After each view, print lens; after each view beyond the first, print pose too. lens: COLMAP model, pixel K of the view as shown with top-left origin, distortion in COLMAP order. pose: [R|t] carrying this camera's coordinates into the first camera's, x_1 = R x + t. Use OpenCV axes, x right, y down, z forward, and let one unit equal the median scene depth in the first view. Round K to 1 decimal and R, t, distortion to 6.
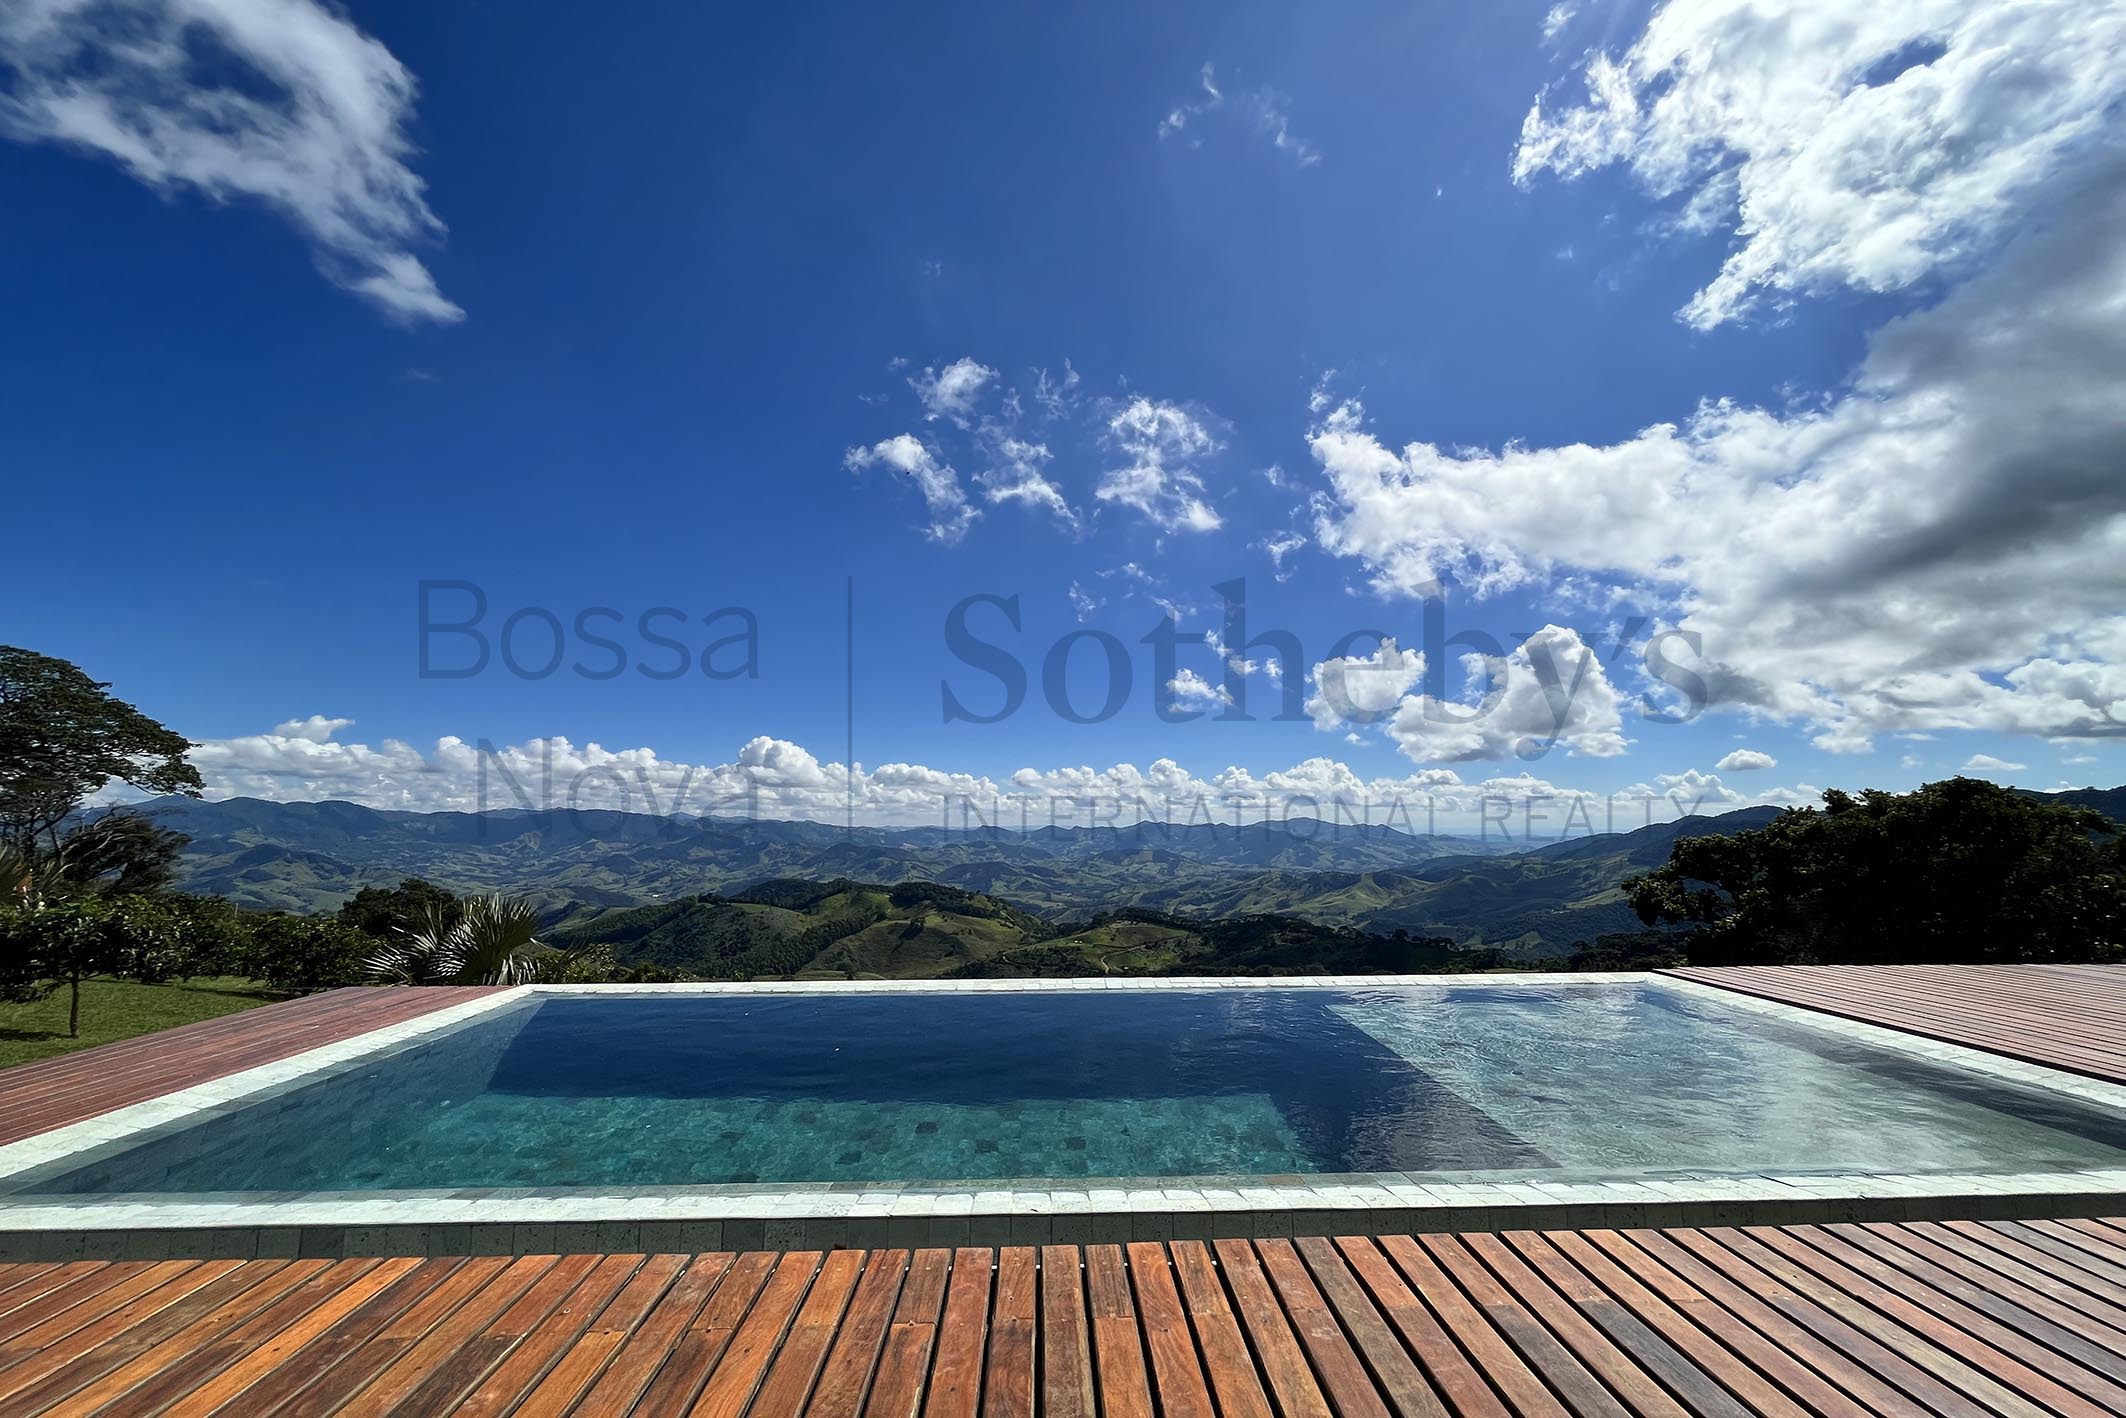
lens RADIAL K [[855.7, 0, 1071.4], [0, 855.7, 679.2], [0, 0, 1]] dist [-0.002019, -0.000075]
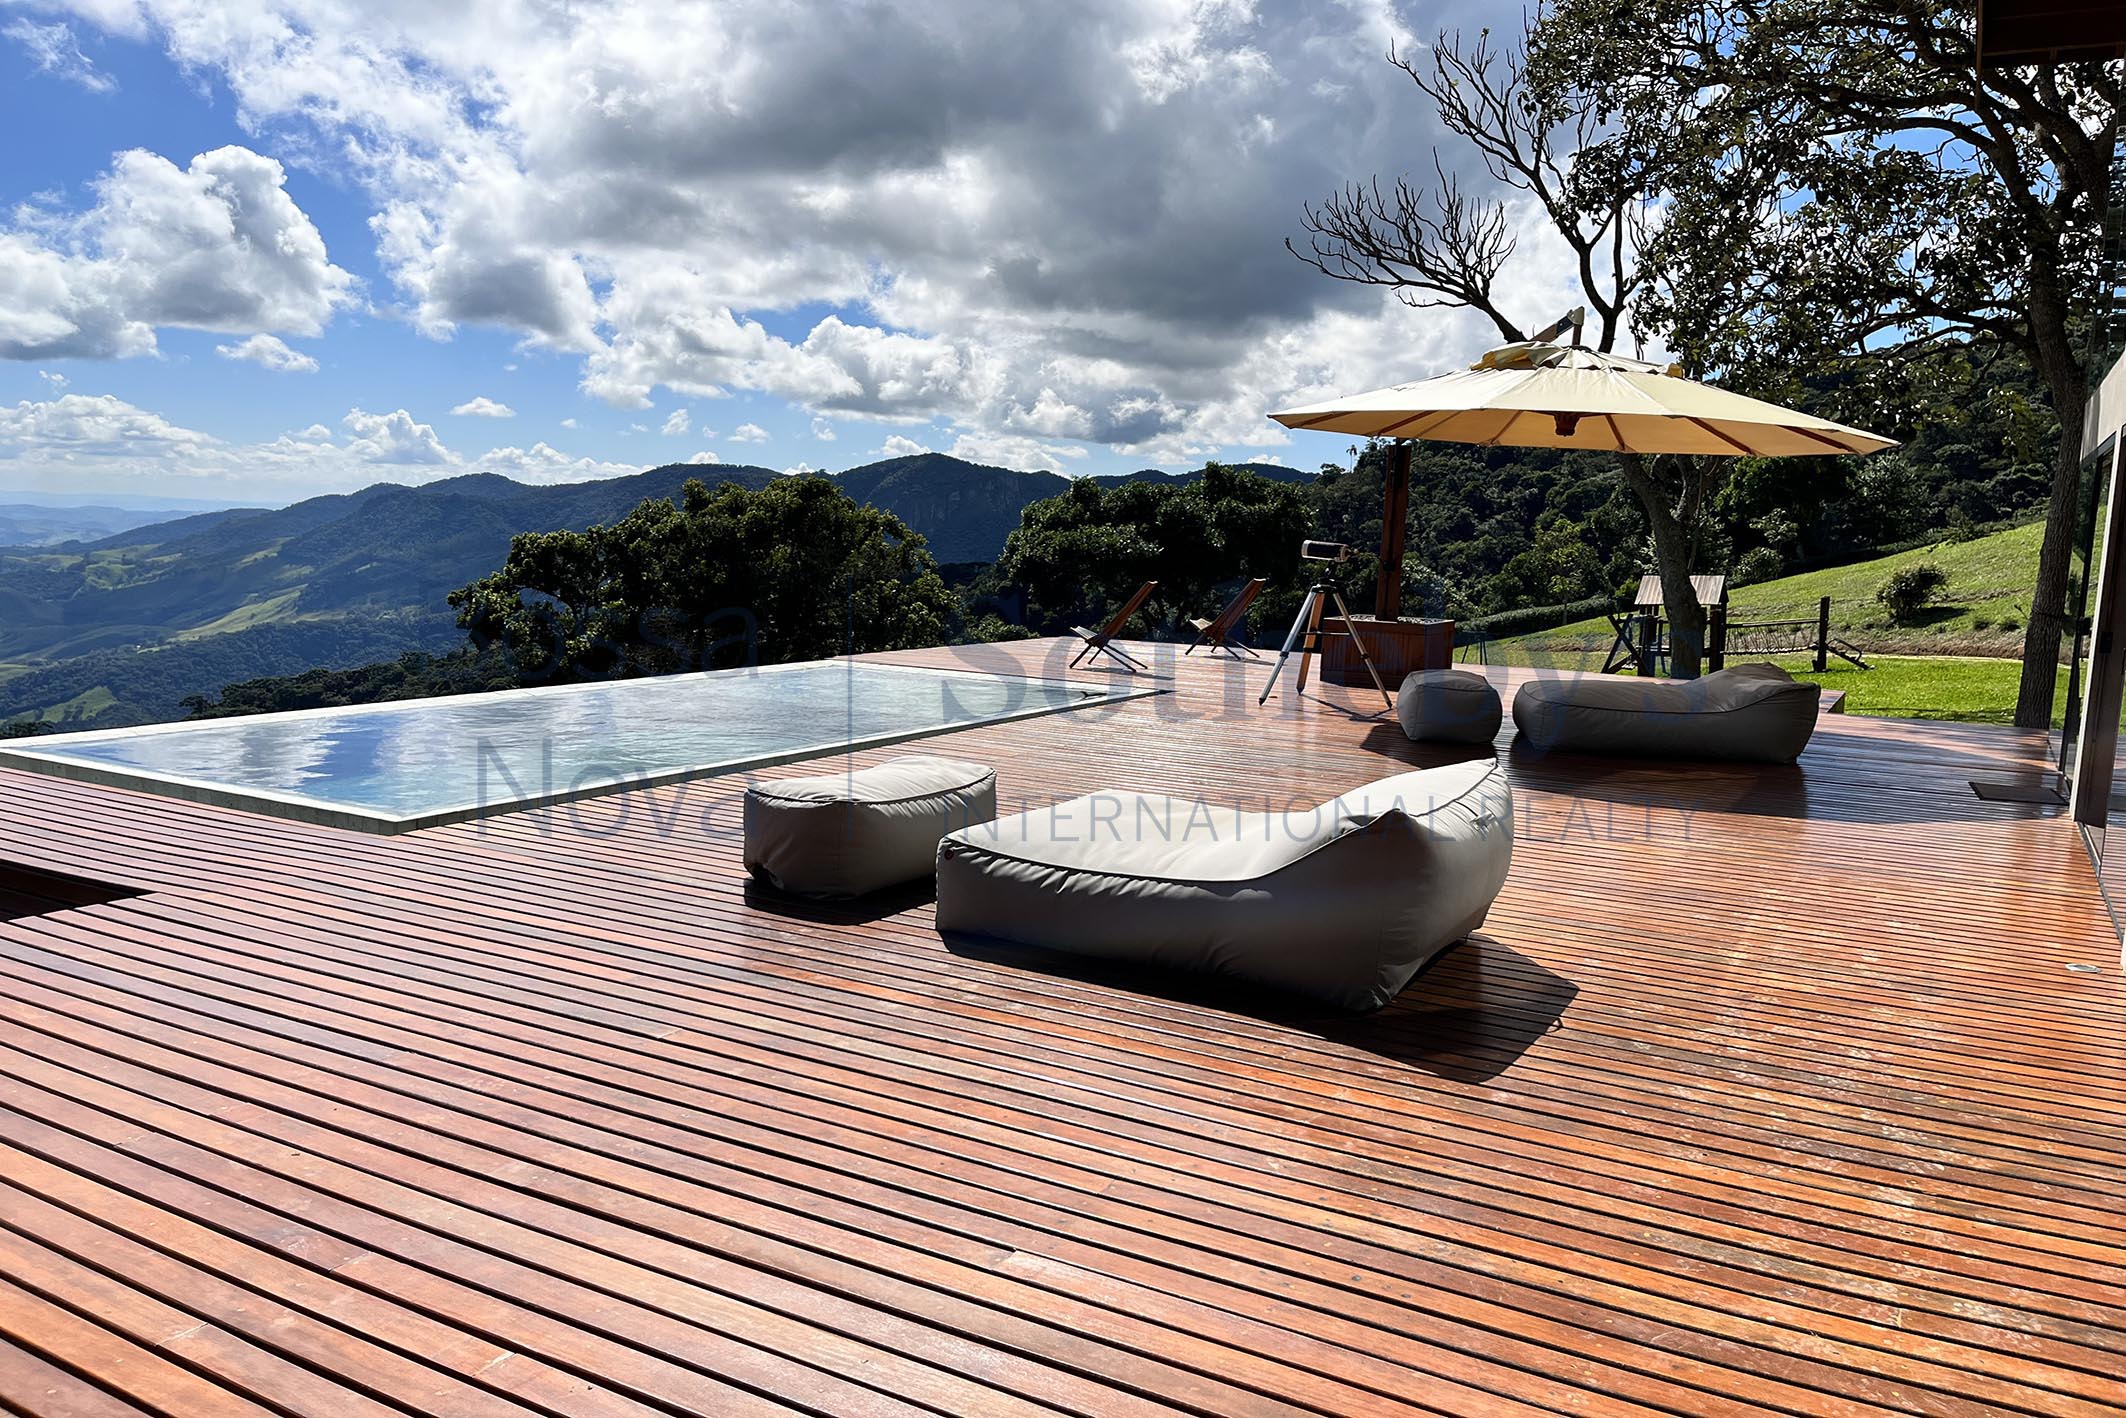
lens RADIAL K [[1615.8, 0, 1060.4], [0, 1615.8, 715.6], [0, 0, 1]] dist [0.073887, -0.112230]
pose [[0.522510, -0.084038, 0.848481, -0.096248], [-0.175903, 0.963098, 0.203714, -0.012068], [-0.834291, -0.255693, 0.488446, -0.042902]]
